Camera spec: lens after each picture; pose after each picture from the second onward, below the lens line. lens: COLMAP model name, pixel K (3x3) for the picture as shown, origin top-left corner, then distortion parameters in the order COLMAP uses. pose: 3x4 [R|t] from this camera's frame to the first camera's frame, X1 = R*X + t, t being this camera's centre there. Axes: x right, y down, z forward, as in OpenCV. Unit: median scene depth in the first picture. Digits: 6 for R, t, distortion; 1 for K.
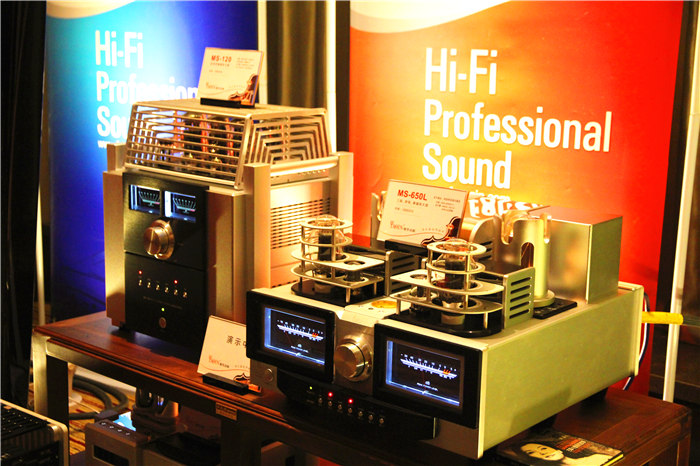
lens RADIAL K [[1072.7, 0, 349.0], [0, 1072.7, 232.6], [0, 0, 1]] dist [0.247520, 0.000000]
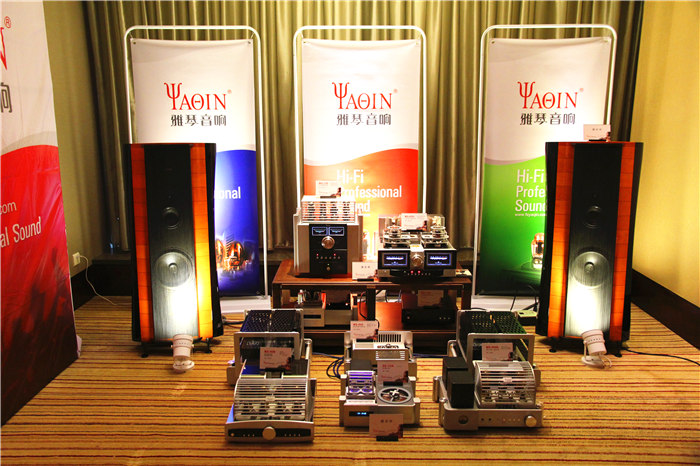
lens RADIAL K [[600.5, 0, 351.0], [0, 600.5, 230.9], [0, 0, 1]] dist [-0.001112, -0.000051]
pose [[0.758654, -0.159269, 0.631726, -1.032545], [0.151391, 0.986212, 0.066832, -0.112760], [-0.633660, 0.044935, 0.772306, -0.336763]]
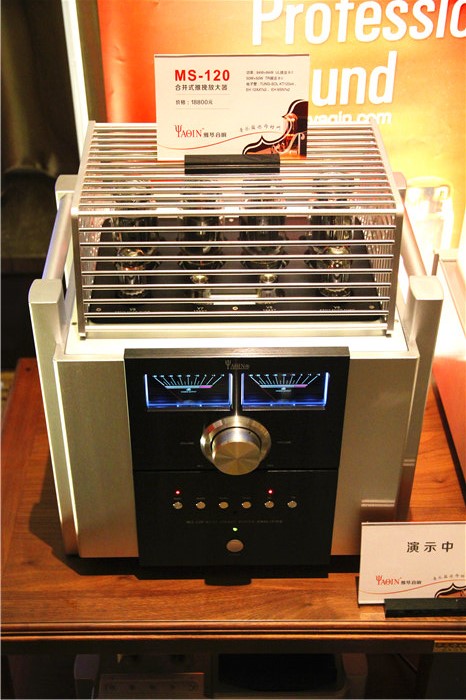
lens RADIAL K [[975.1, 0, 231.7], [0, 975.1, 353.3], [0, 0, 1]] dist [0.150413, 0.000000]
pose [[0.750186, -0.418949, 0.511569, -0.351915], [0.149501, 0.861099, 0.485961, -0.238772], [-0.644105, -0.288081, 0.708618, 0.548174]]
